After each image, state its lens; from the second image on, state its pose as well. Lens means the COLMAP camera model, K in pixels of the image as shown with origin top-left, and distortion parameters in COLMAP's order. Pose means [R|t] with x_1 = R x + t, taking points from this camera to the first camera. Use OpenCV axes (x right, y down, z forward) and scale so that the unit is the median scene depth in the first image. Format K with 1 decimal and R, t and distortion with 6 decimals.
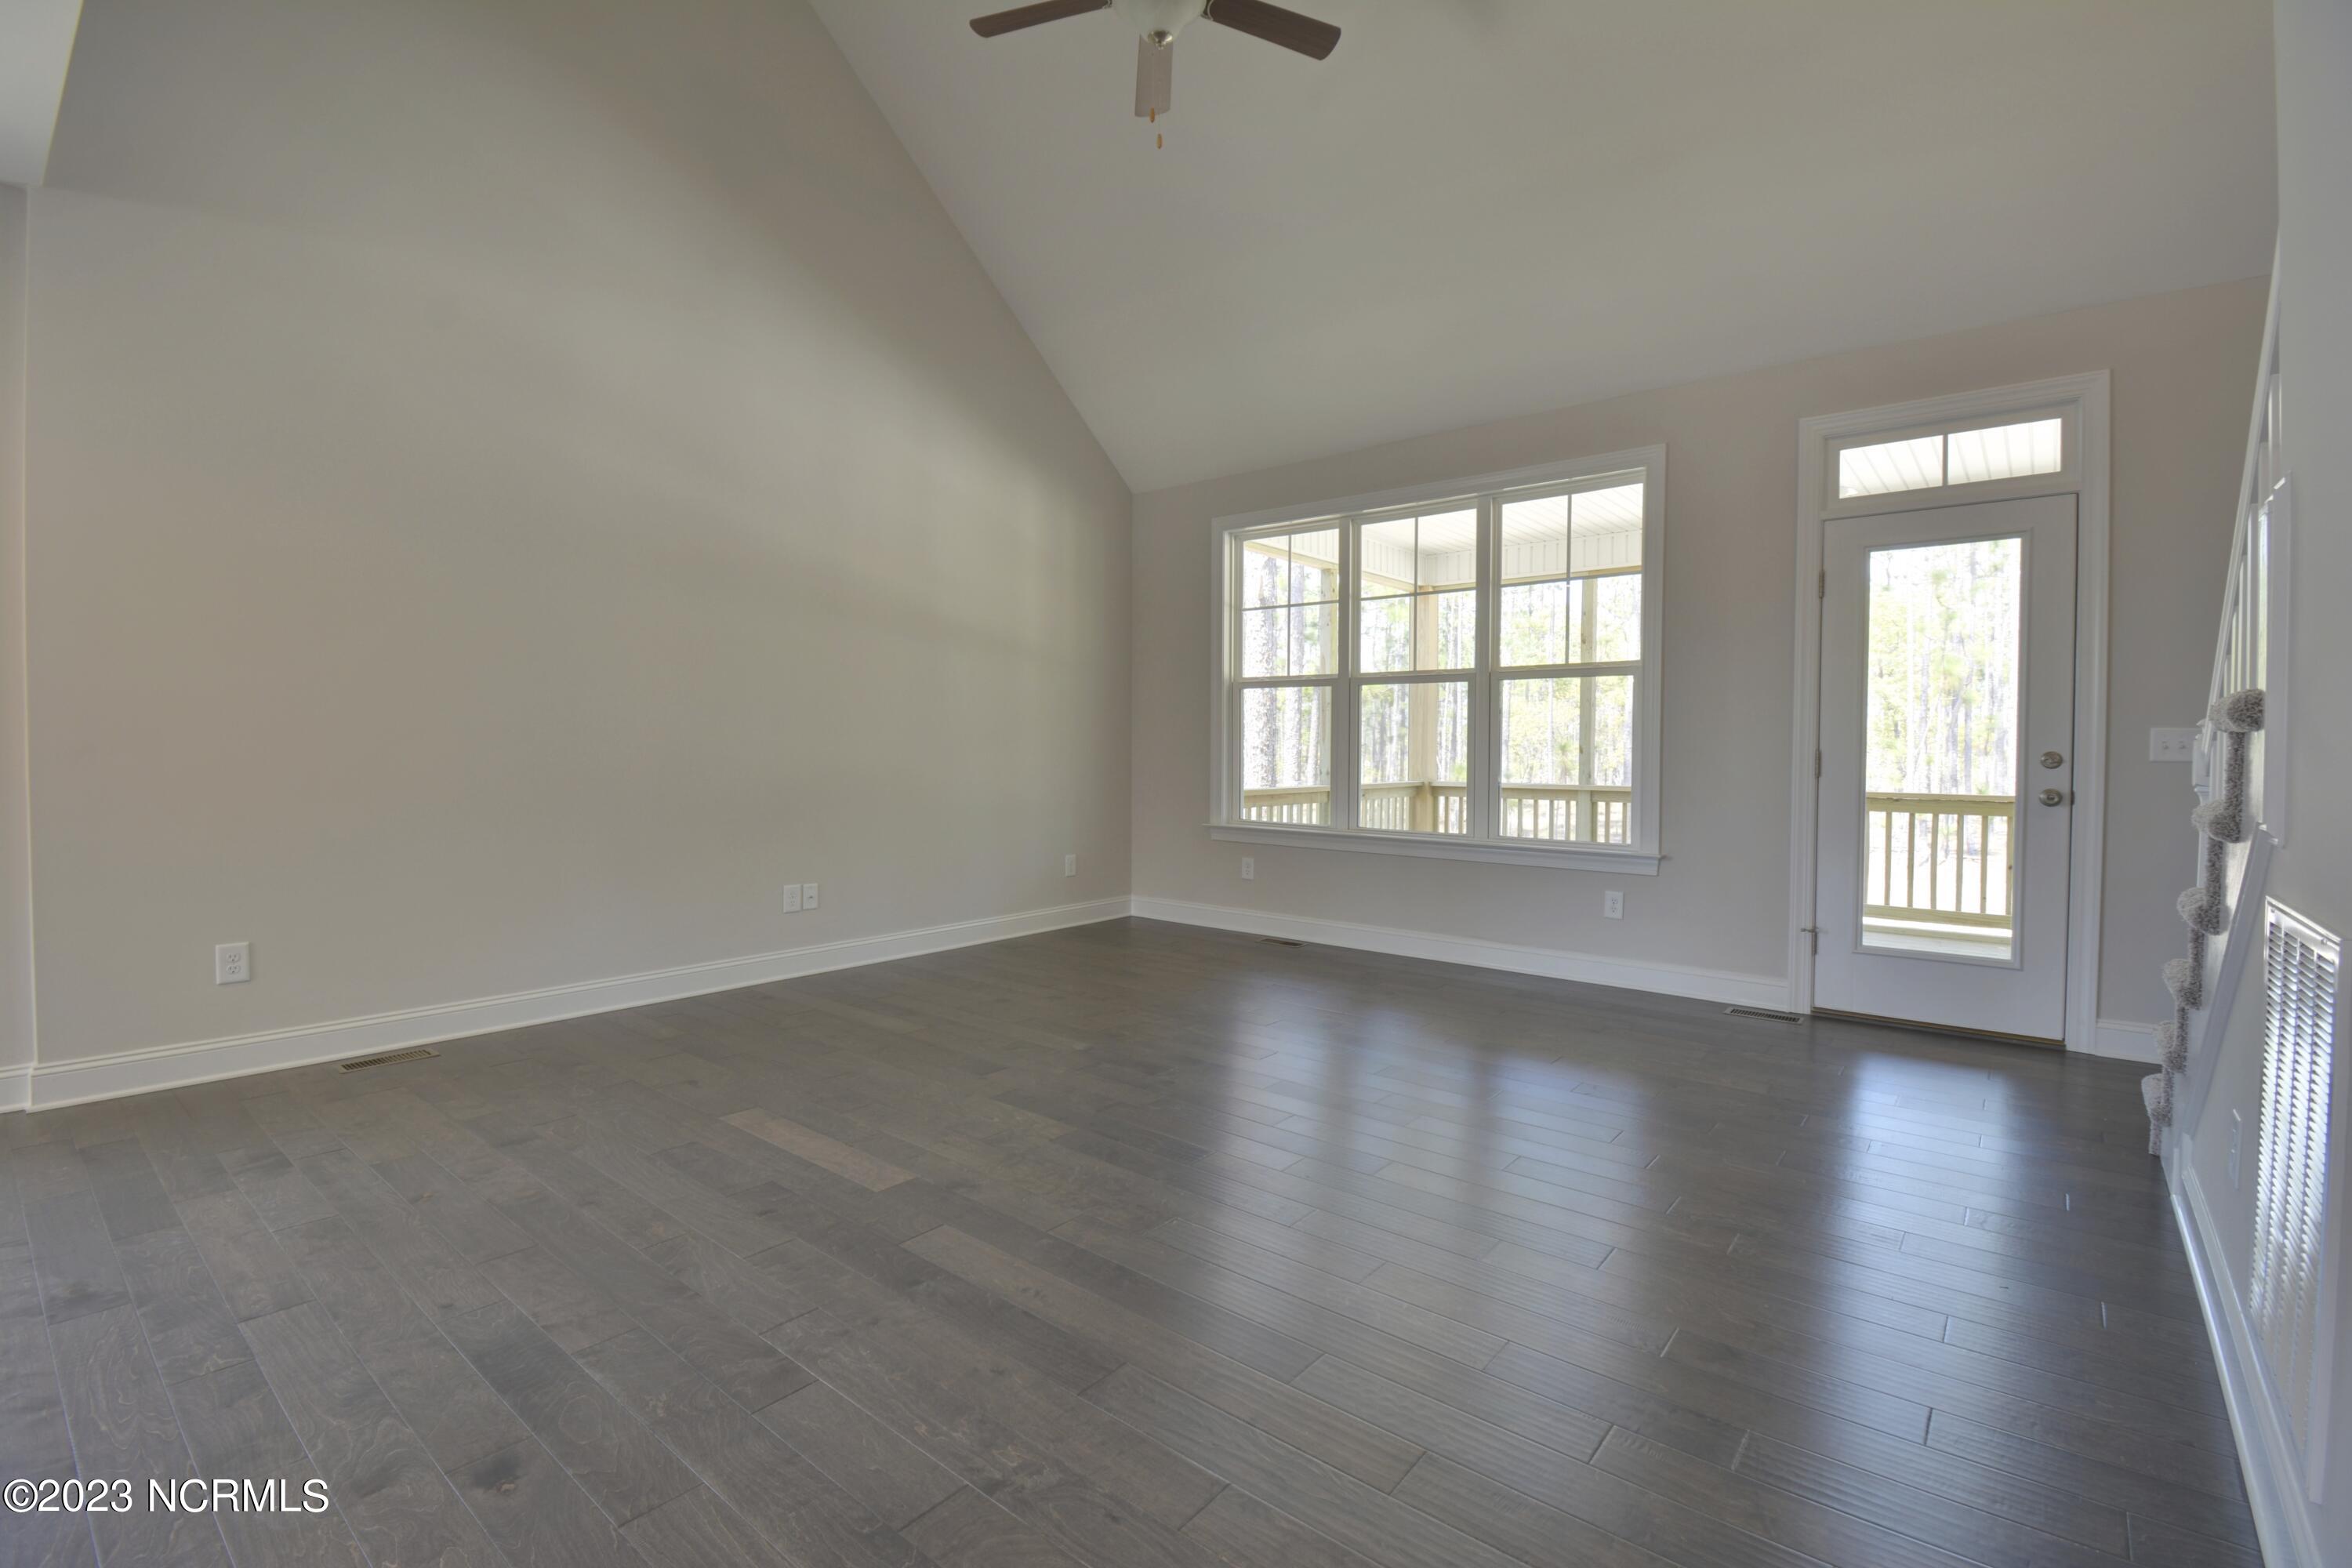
lens RADIAL K [[1054.7, 0, 1181.5], [0, 1054.7, 774.8], [0, 0, 1]] dist [0.001914, -0.001818]
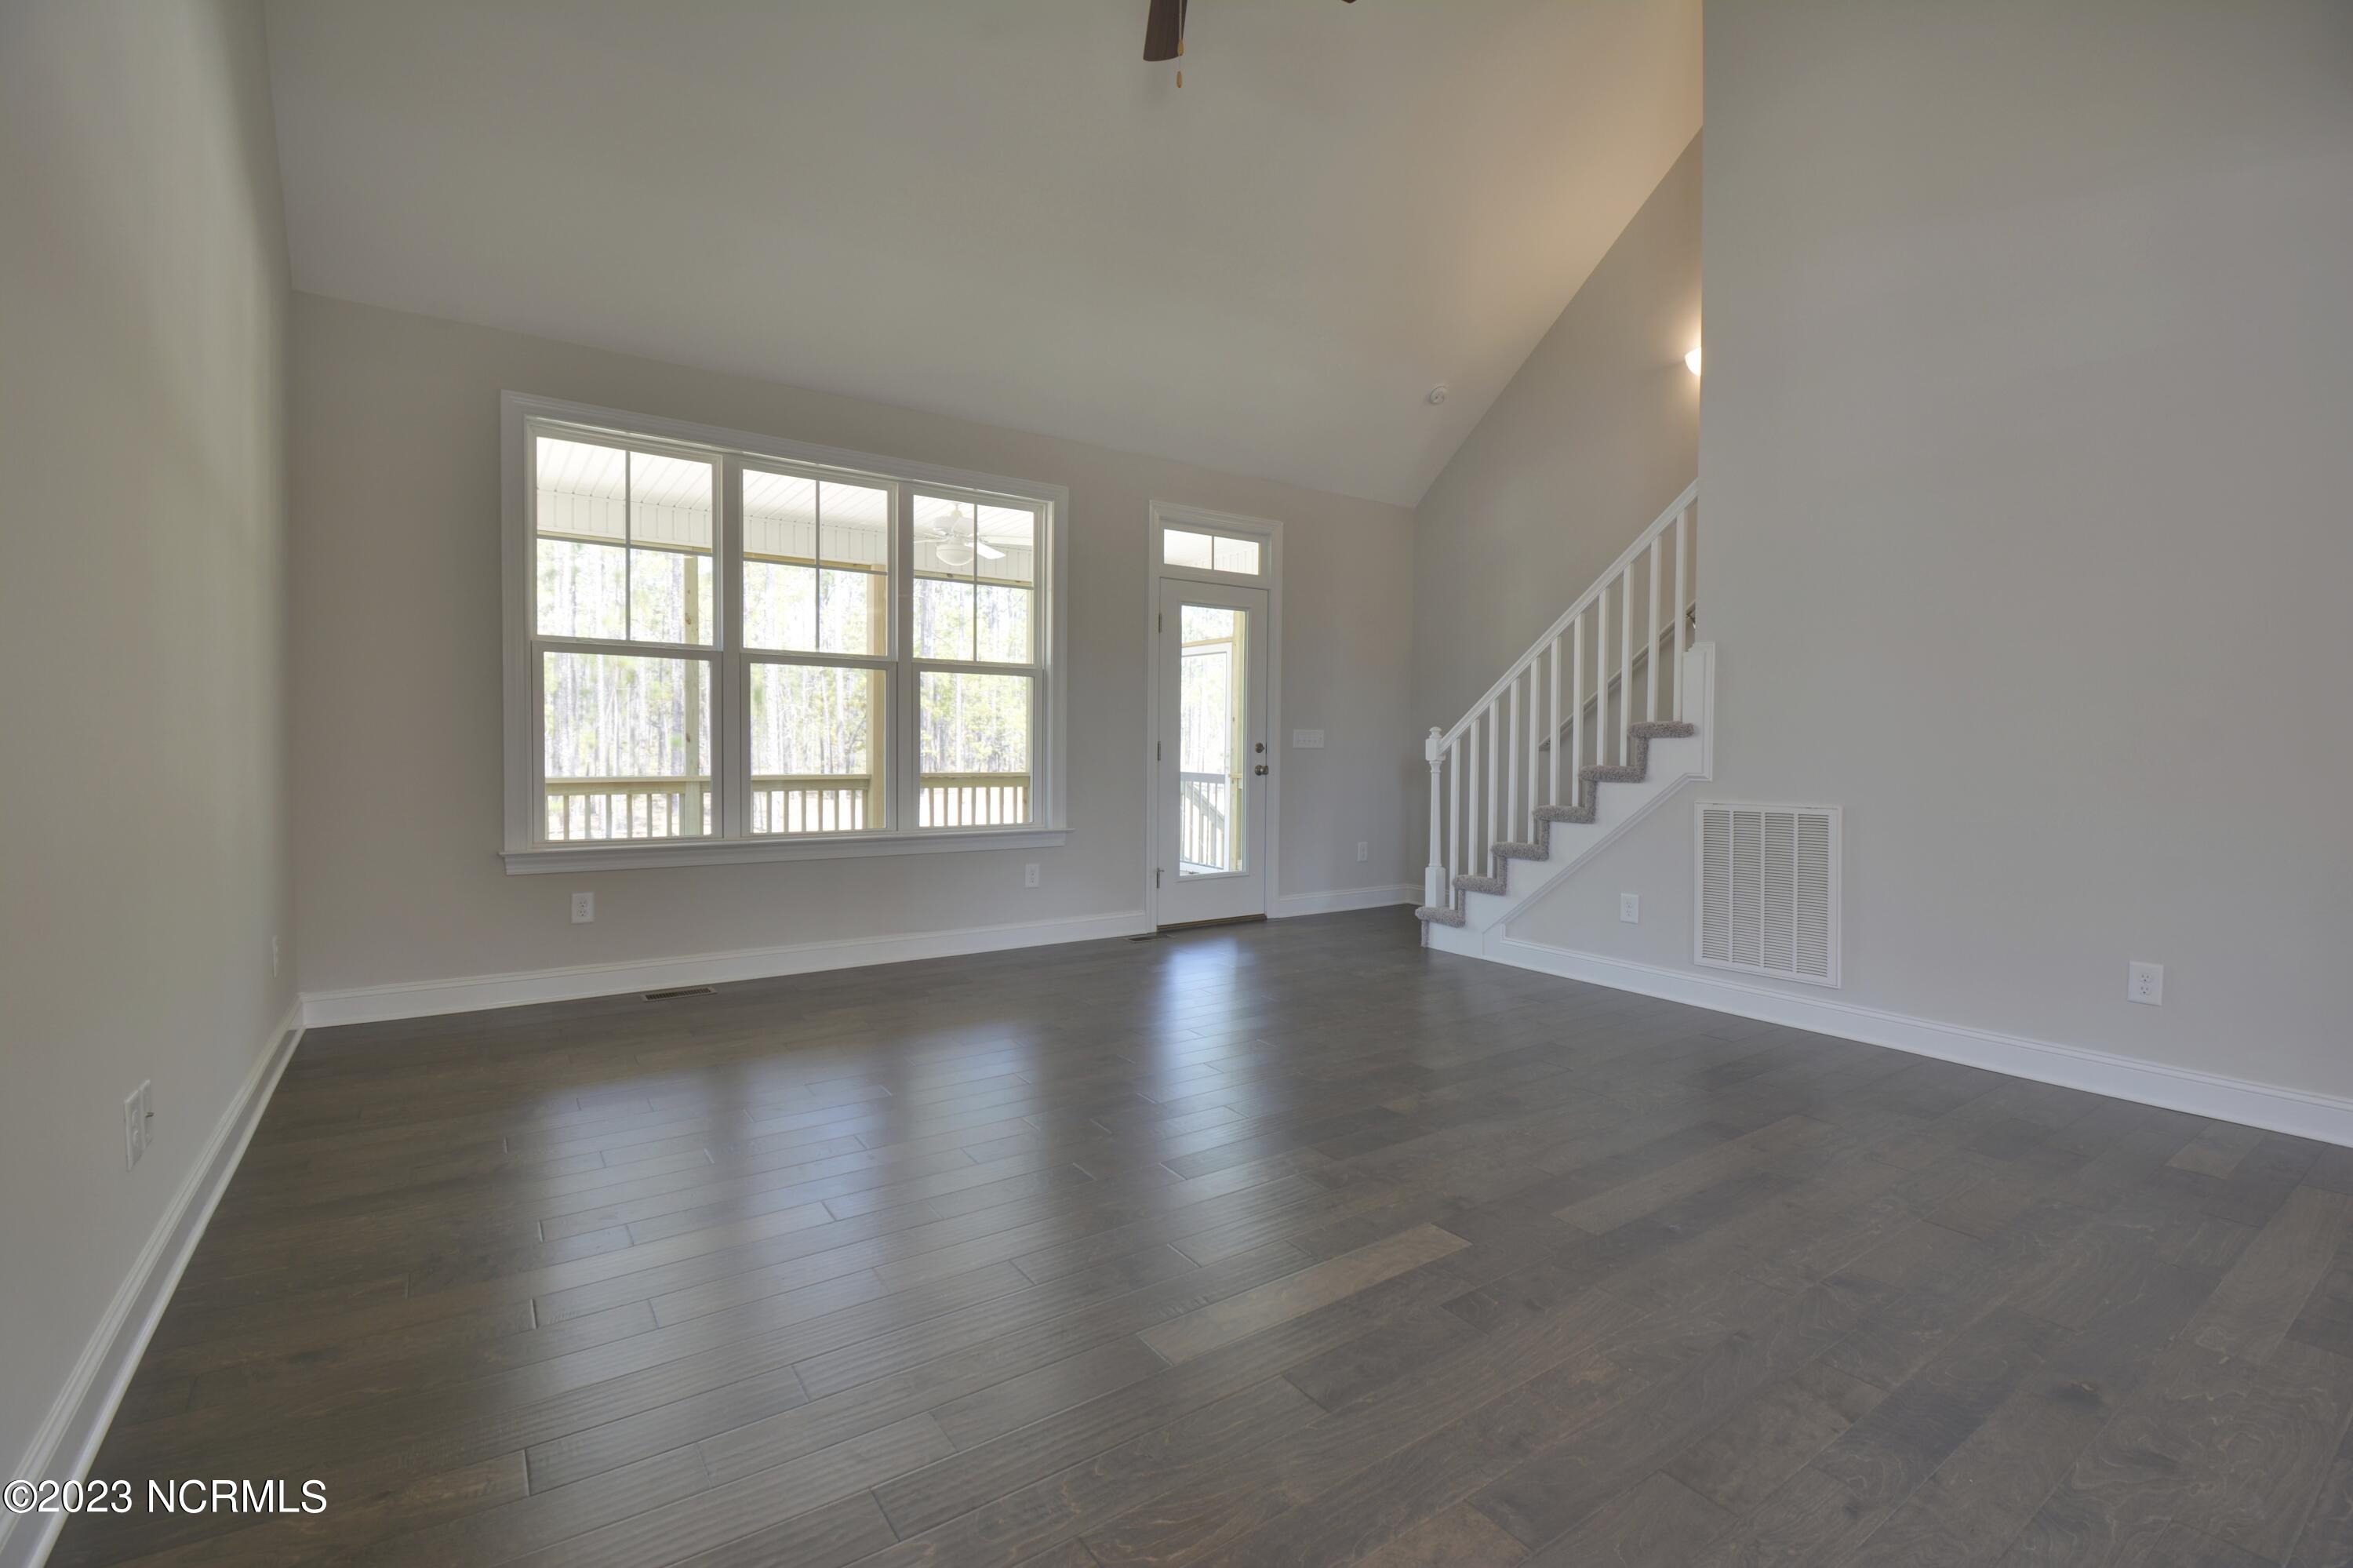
lens RADIAL K [[1055.2, 0, 1178.7], [0, 1055.2, 779.0], [0, 0, 1]] dist [0.001914, -0.001818]
pose [[0.263134, -0.038787, 0.963979, -0.600920], [0.016751, 0.999225, 0.035633, -0.019292], [-0.964614, 0.006771, 0.263580, 0.497251]]
